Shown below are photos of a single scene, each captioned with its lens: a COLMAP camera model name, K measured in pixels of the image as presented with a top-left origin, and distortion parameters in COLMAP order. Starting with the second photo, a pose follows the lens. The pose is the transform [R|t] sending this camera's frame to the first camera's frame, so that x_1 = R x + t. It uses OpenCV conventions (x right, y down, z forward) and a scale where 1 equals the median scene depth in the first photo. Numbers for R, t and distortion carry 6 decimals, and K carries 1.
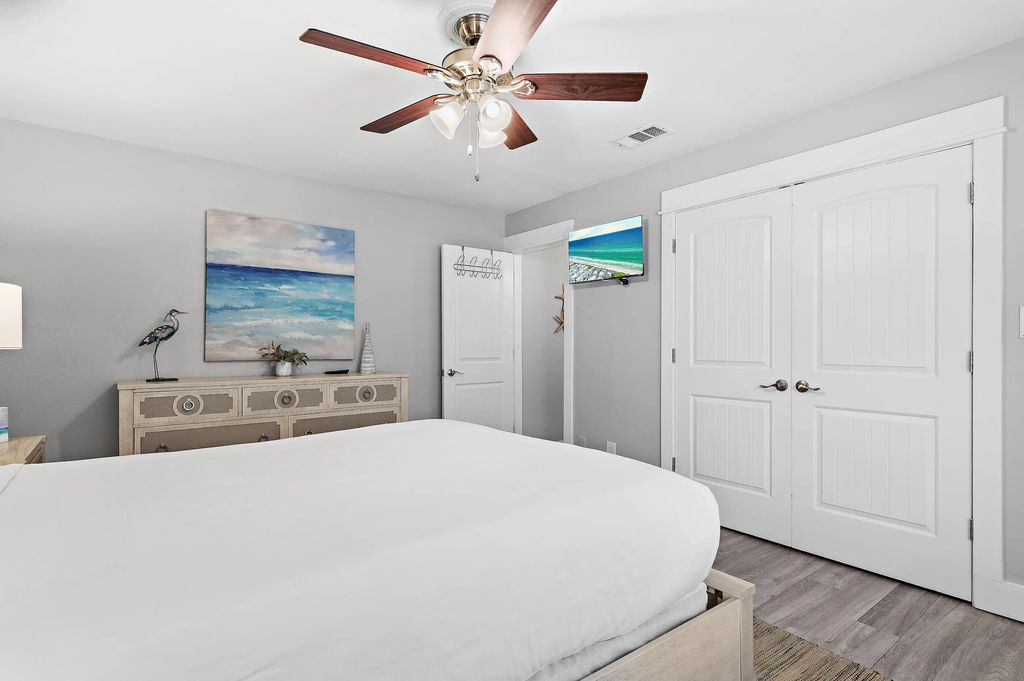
lens RADIAL K [[504.3, 0, 509.5], [0, 504.3, 347.4], [0, 0, 1]] dist [-0.001068, -0.000008]
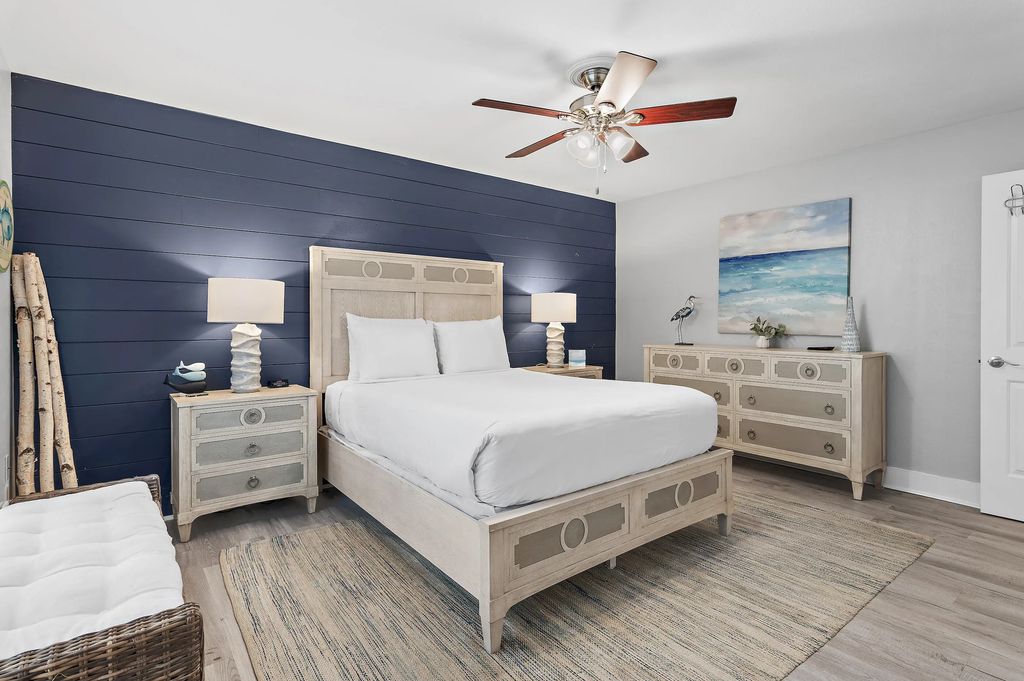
lens RADIAL K [[504.3, 0, 509.5], [0, 504.3, 347.4], [0, 0, 1]] dist [-0.001068, -0.000008]
pose [[0.002534, 0.060906, -0.998140, 0.692651], [0.001137, 0.998143, 0.060909, -0.014768], [0.999996, -0.001289, 0.002461, 0.414862]]
